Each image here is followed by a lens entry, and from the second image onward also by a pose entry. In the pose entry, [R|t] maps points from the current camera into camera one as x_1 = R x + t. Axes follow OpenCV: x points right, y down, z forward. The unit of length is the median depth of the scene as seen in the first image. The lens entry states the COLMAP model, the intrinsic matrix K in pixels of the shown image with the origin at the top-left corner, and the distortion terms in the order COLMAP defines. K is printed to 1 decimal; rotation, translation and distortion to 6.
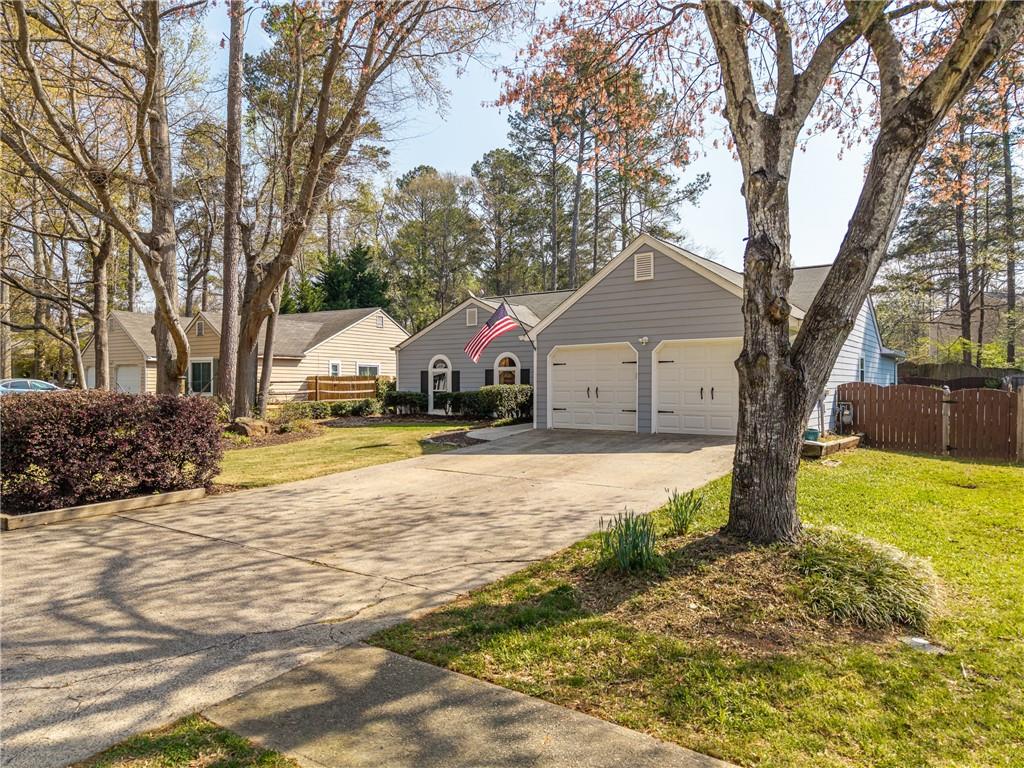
lens RADIAL K [[753.4, 0, 505.9], [0, 753.4, 388.6], [0, 0, 1]] dist [0.021933, -0.019247]
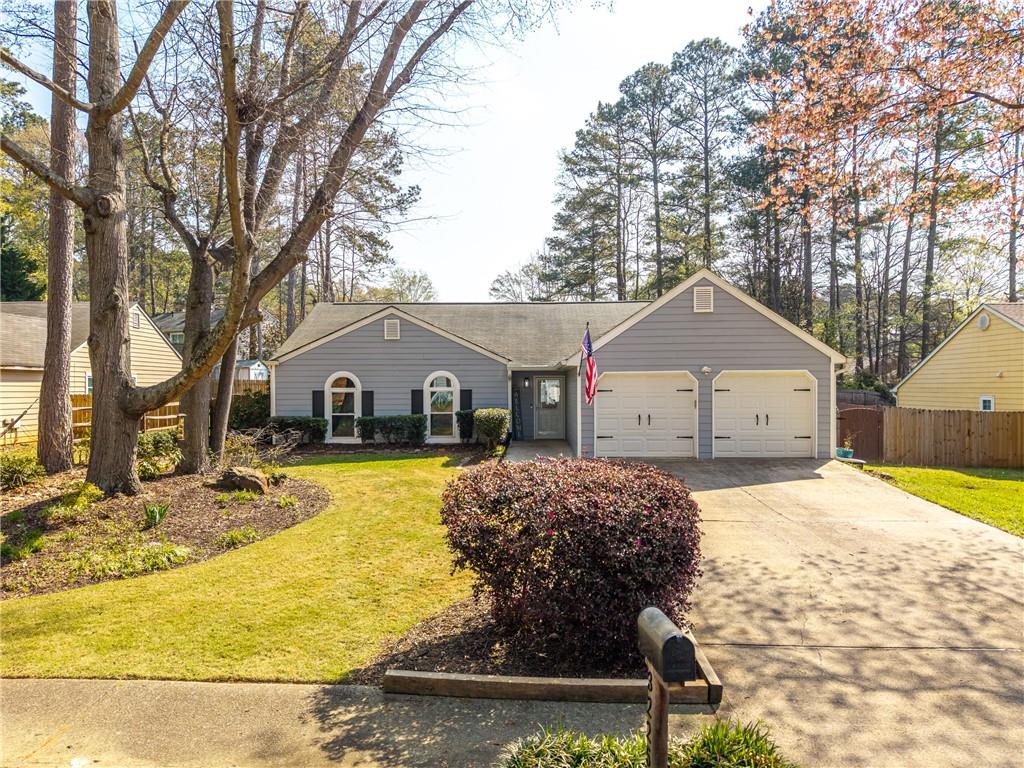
lens RADIAL K [[753.4, 0, 513.2], [0, 753.4, 379.9], [0, 0, 1]] dist [0.021933, -0.019247]
pose [[0.812490, 0.004731, 0.582955, -0.451553], [0.002550, 0.999929, -0.011669, -0.026899], [-0.582969, 0.010968, 0.812420, 0.214600]]
